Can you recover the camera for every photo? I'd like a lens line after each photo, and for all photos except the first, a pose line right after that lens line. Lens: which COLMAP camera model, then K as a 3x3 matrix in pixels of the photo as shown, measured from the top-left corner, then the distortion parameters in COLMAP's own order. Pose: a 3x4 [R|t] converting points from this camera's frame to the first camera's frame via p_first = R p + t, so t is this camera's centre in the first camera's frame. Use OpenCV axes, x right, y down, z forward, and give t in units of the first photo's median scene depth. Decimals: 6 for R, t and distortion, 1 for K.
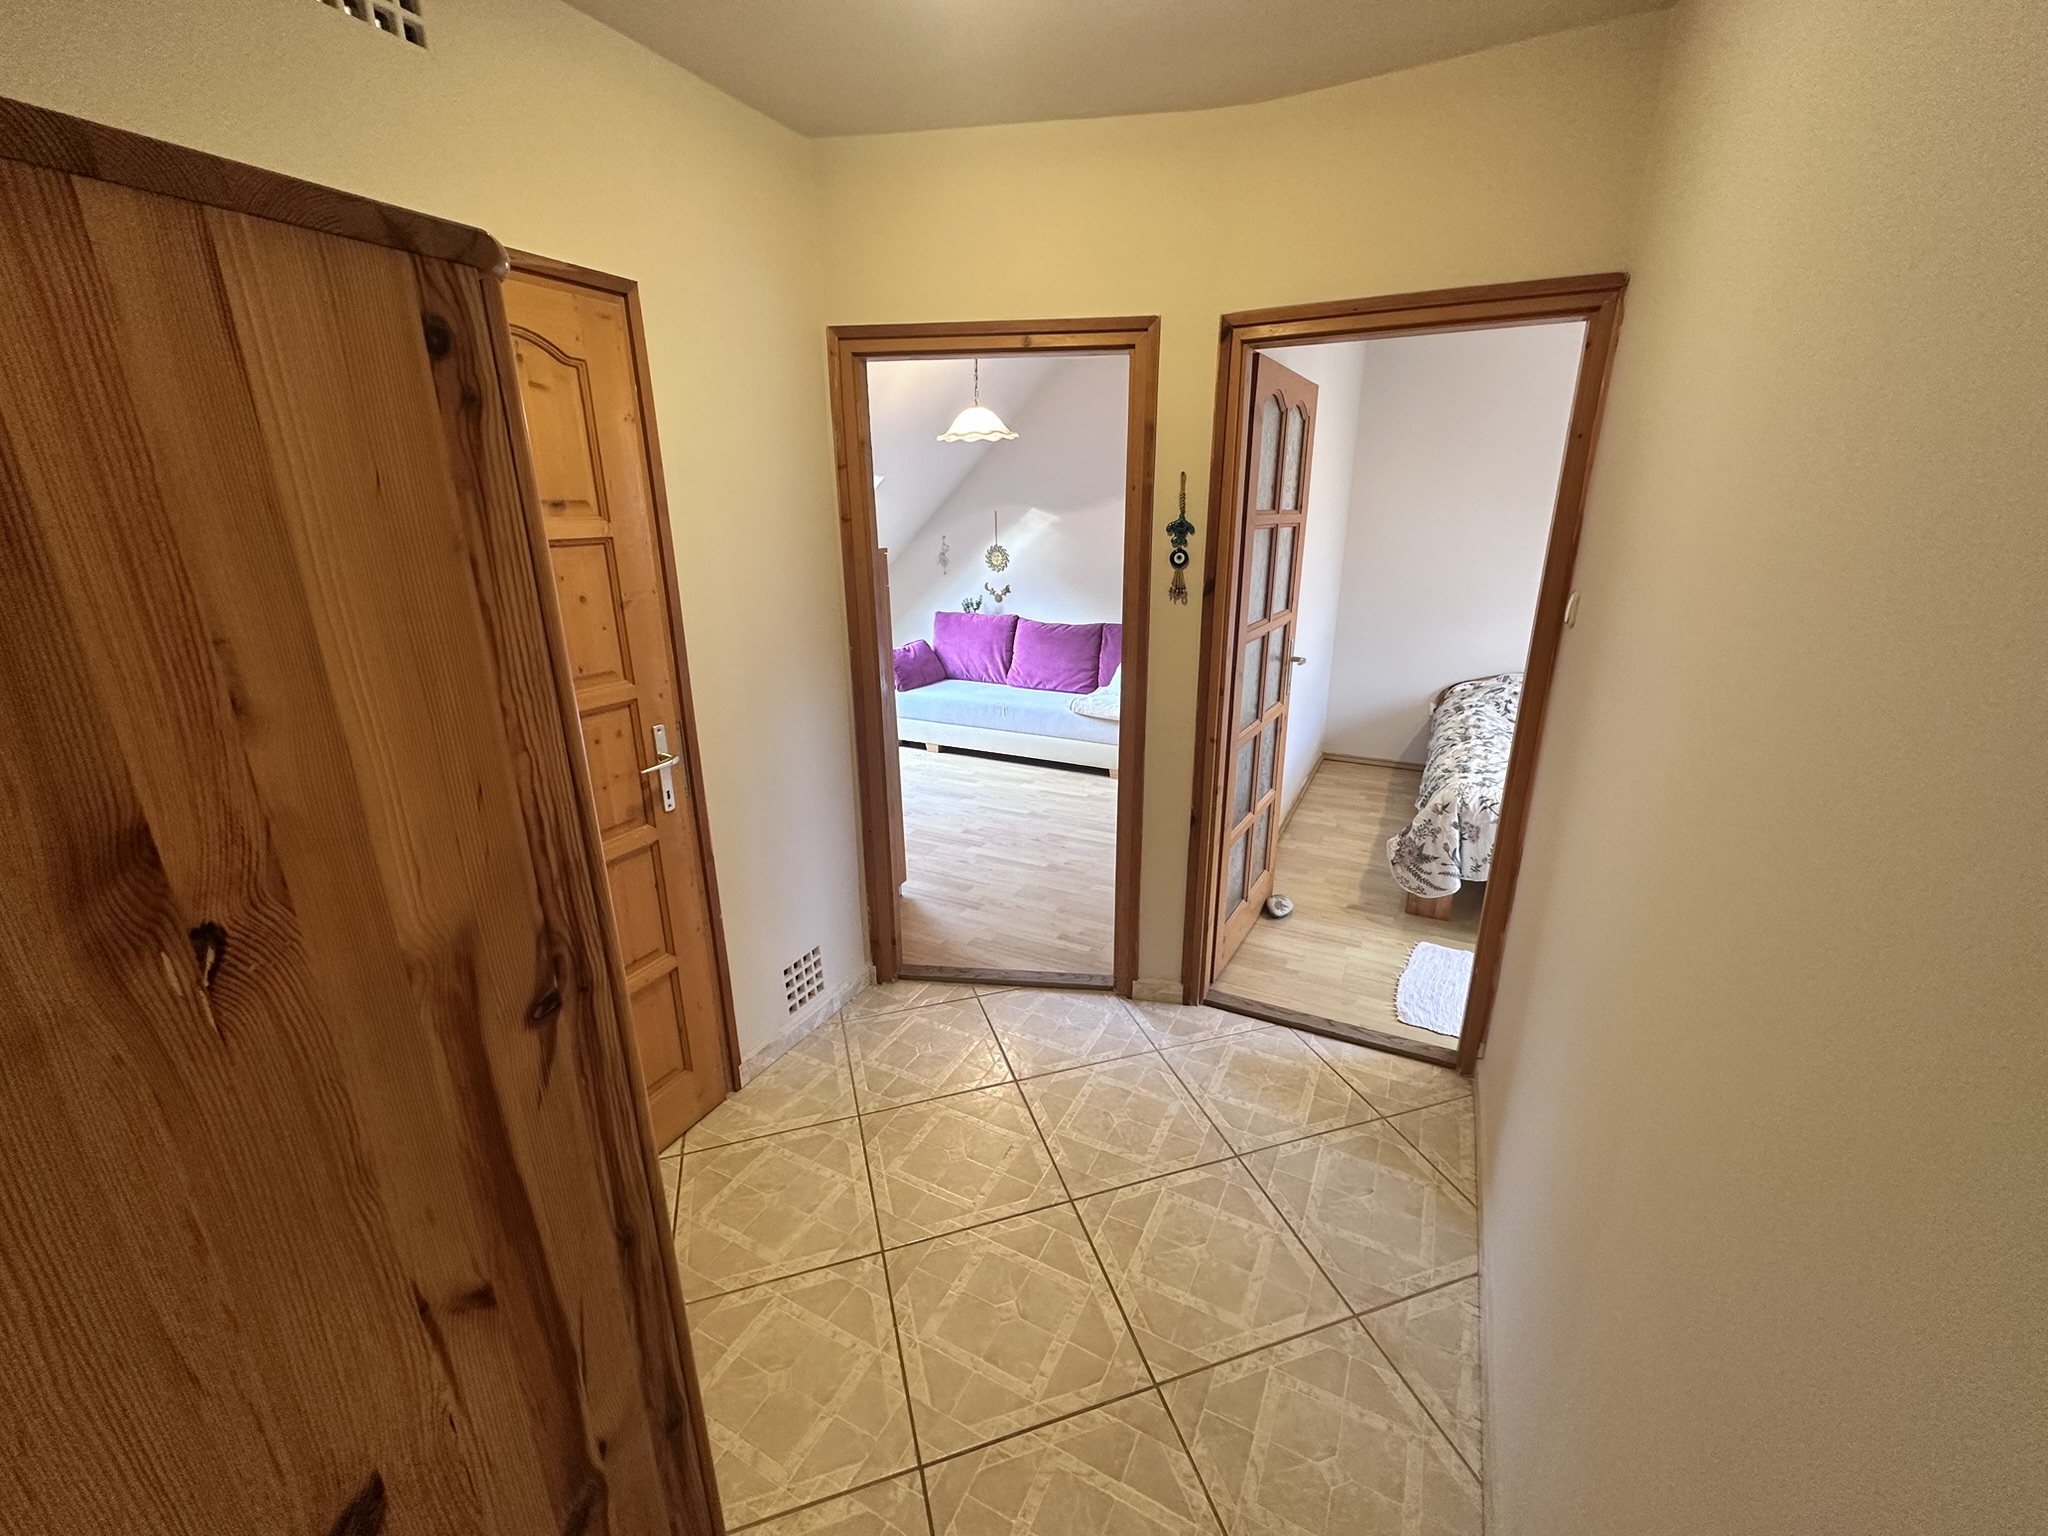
lens RADIAL K [[812.8, 0, 1020.1], [0, 812.8, 765.8], [0, 0, 1]] dist [-0.001216, 0.000276]
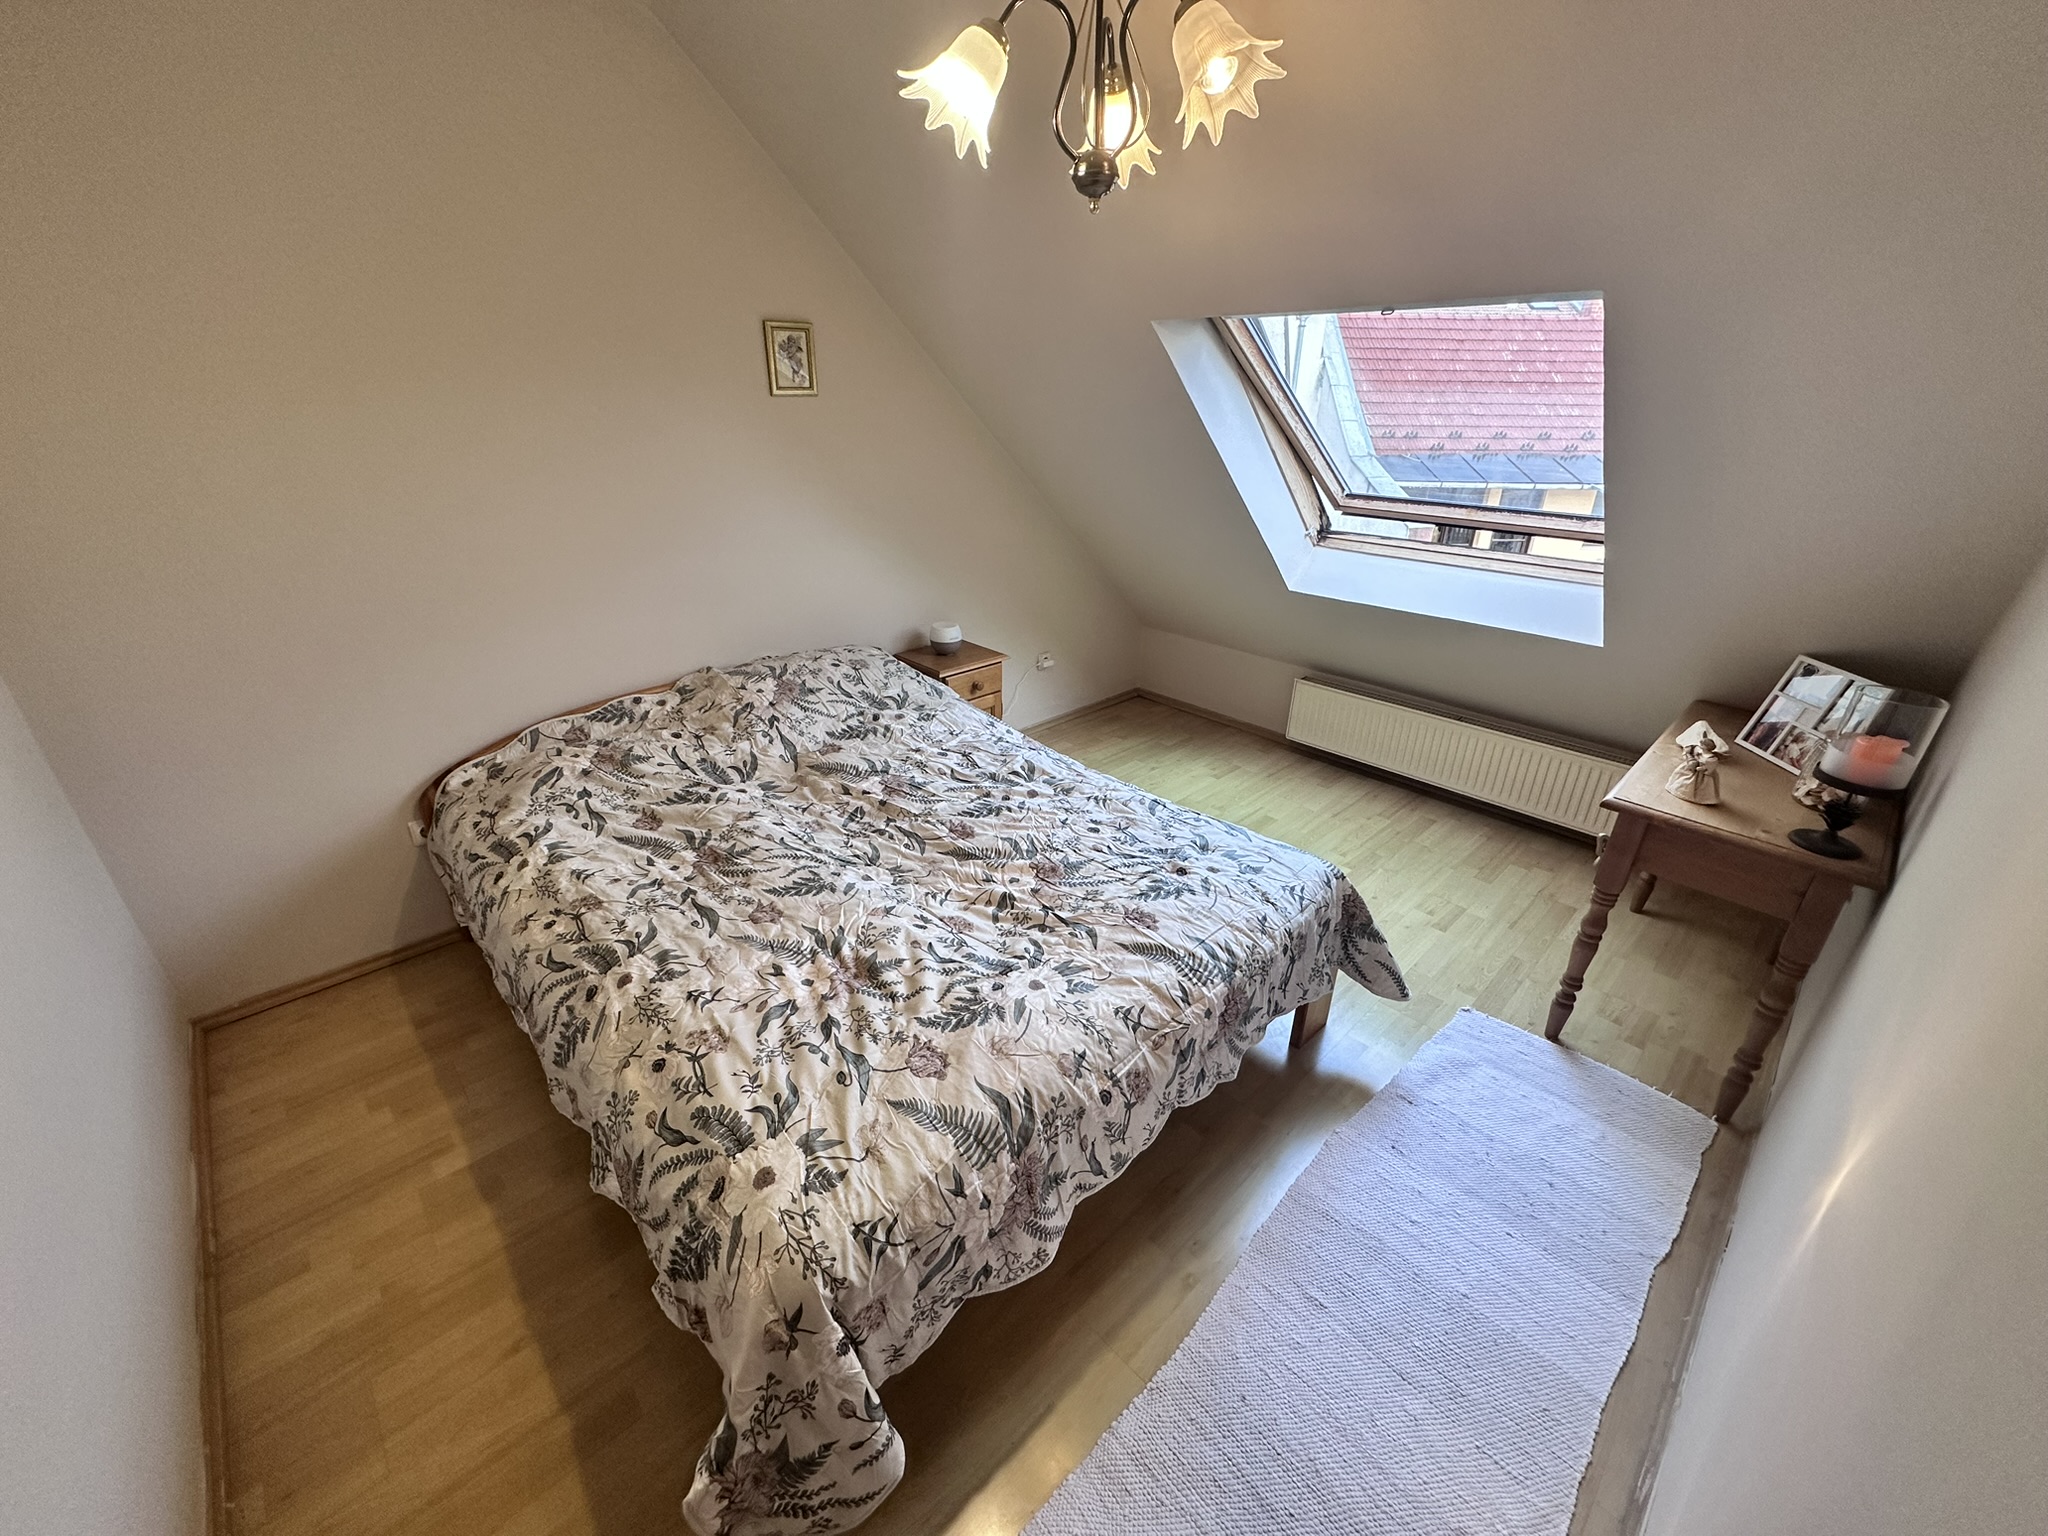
lens RADIAL K [[812.8, 0, 1020.1], [0, 812.8, 765.8], [0, 0, 1]] dist [-0.001216, 0.000276]
pose [[0.326574, -0.387116, 0.862259, 0.286562], [0.271990, 0.912179, 0.306513, -0.202662], [-0.905191, 0.134427, 0.403186, 0.611120]]
